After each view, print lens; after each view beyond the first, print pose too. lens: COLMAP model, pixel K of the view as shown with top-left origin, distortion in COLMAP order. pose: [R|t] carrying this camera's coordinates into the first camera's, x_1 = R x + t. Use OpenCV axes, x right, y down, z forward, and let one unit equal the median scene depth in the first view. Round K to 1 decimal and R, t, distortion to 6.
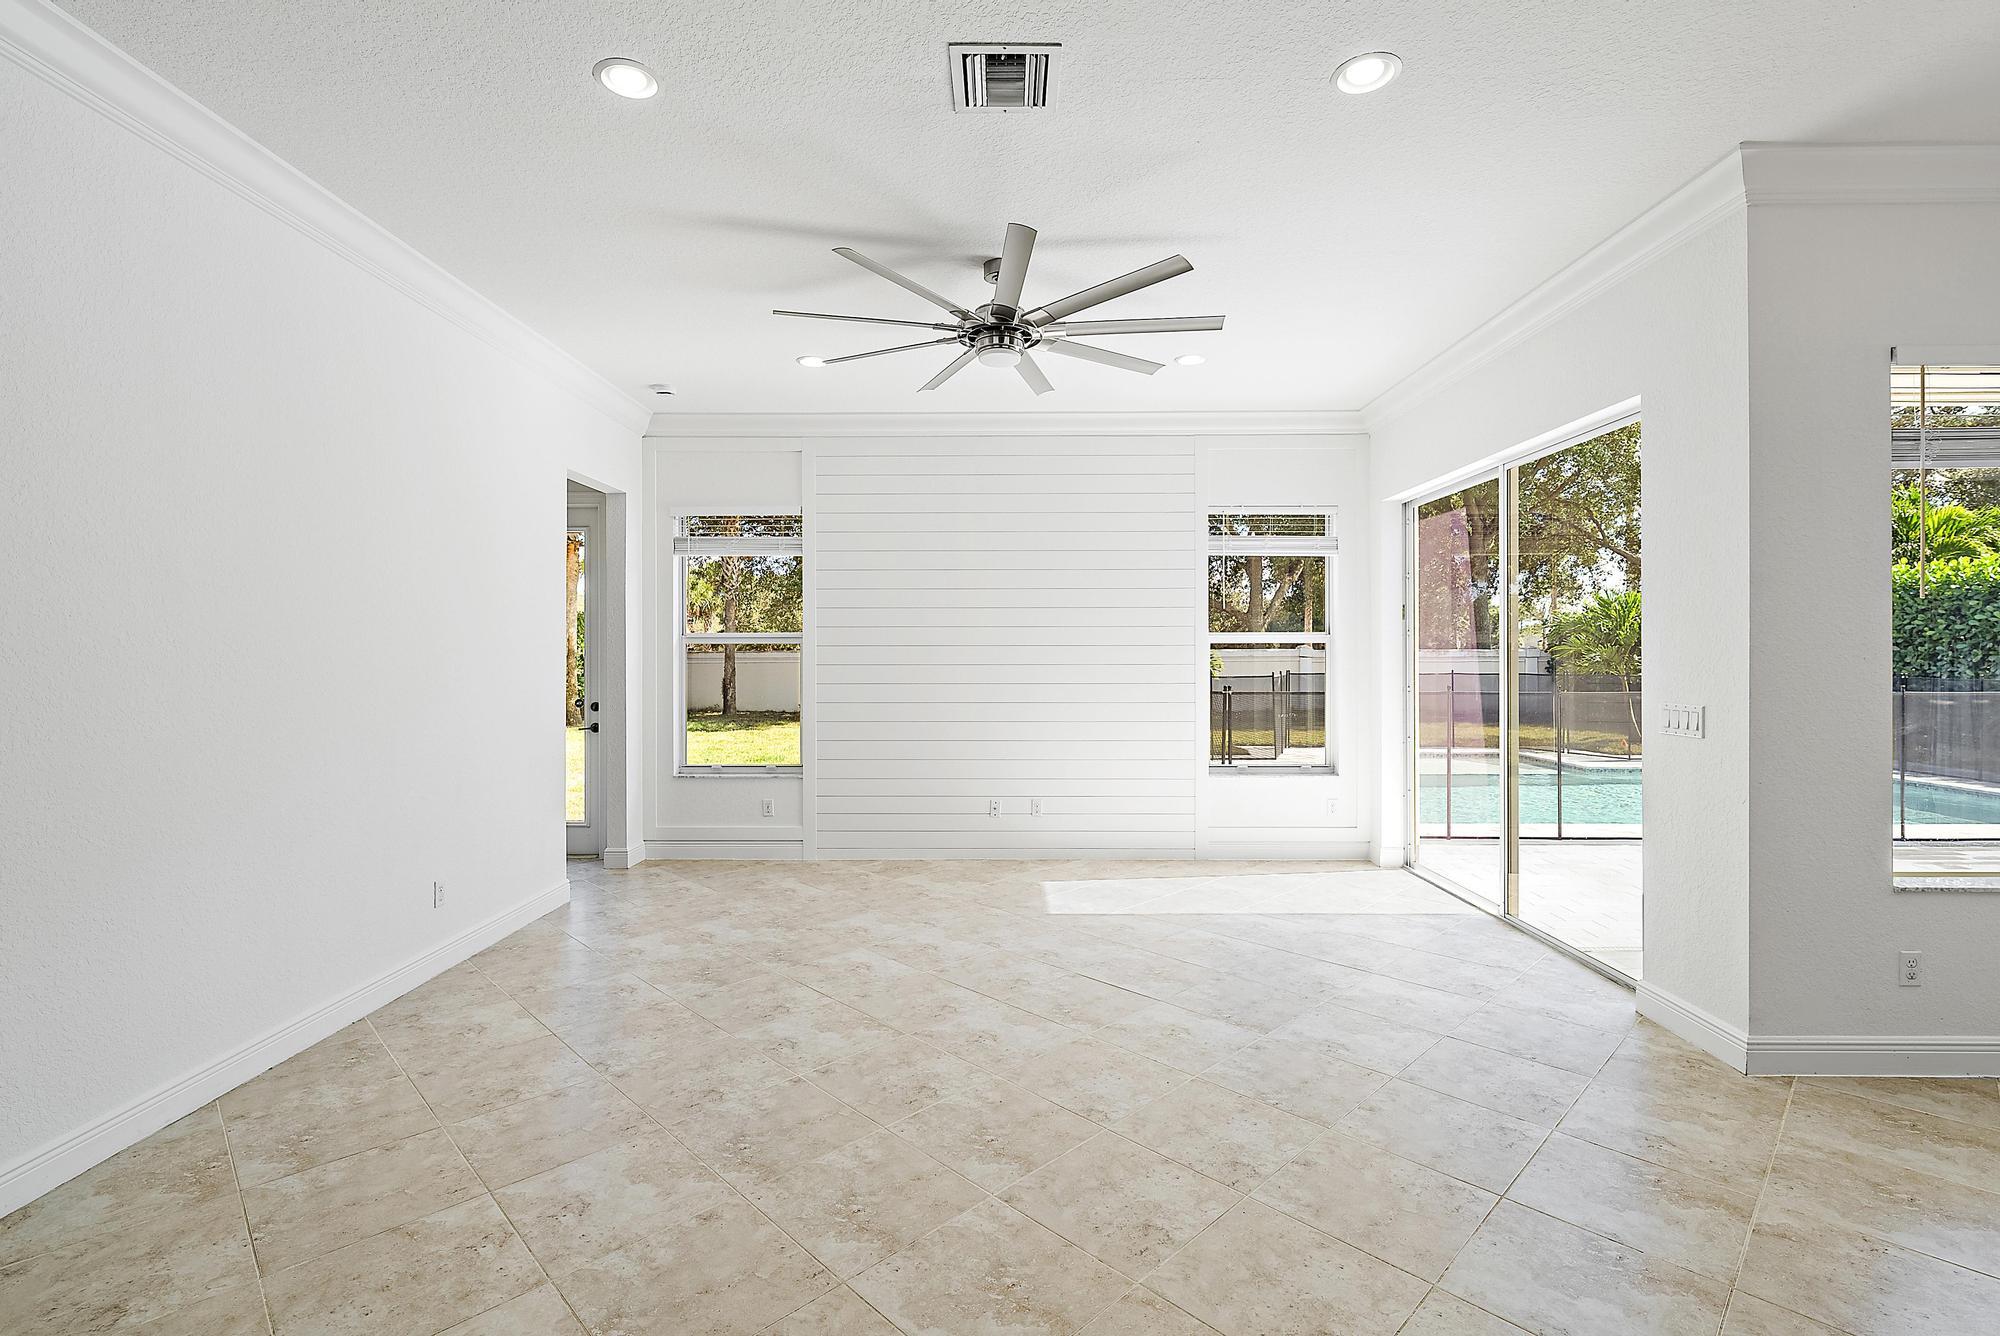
lens RADIAL K [[906.6, 0, 997.2], [0, 906.6, 655.8], [0, 0, 1]] dist [0.001343, -0.000377]
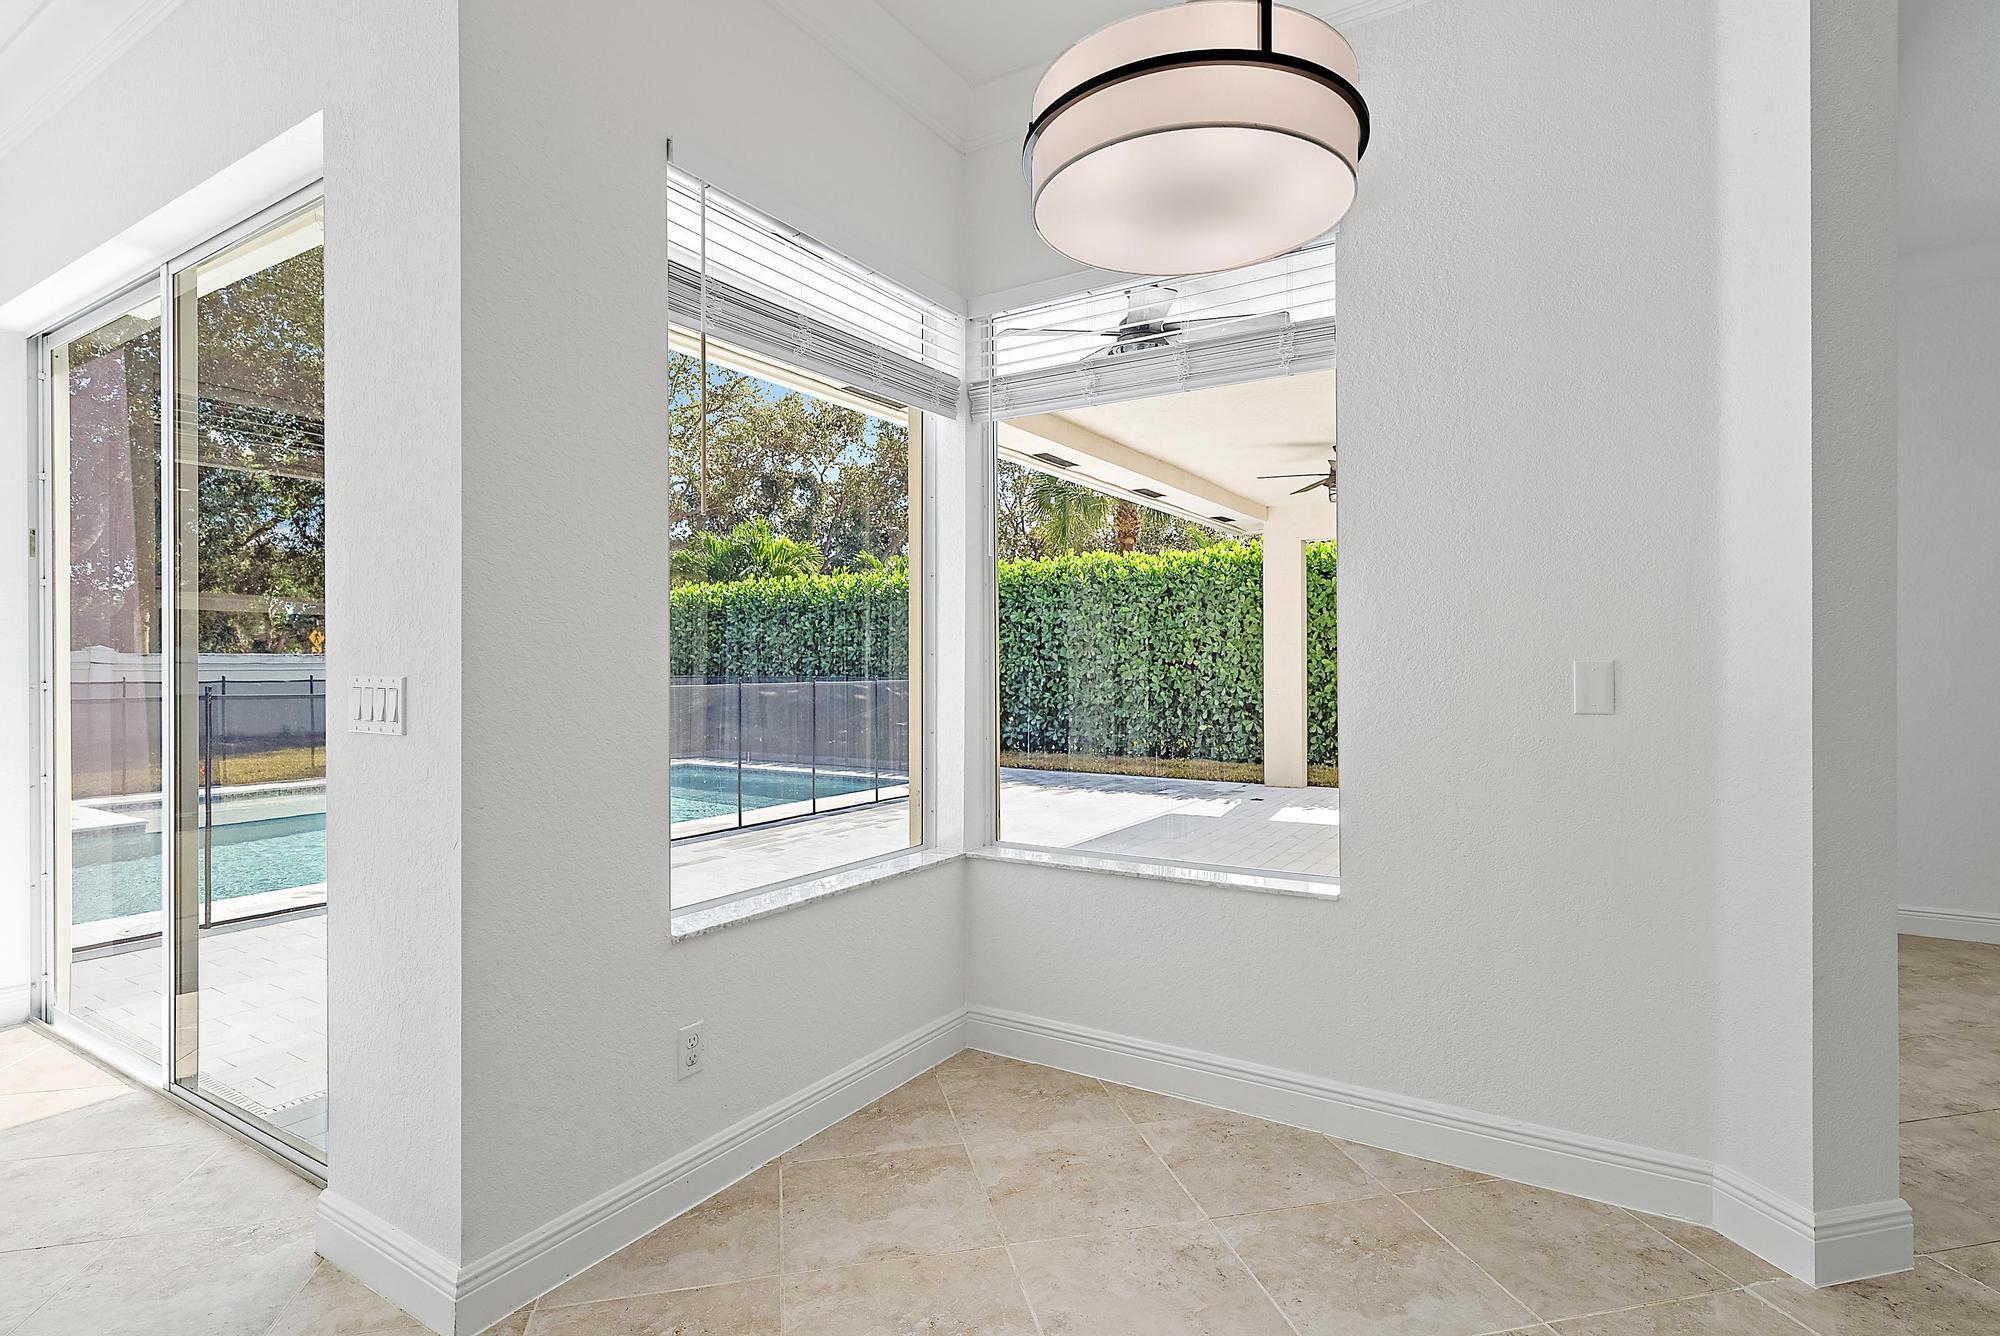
lens RADIAL K [[1050.5, 0, 1000.0], [0, 1050.5, 668.0], [0, 0, 1]] dist [-0.003464, -0.001167]
pose [[0.529262, -0.005560, 0.848440, 0.368844], [0.001780, 0.999984, 0.005443, 0.040514], [-0.848456, -0.001371, 0.529263, 0.306686]]
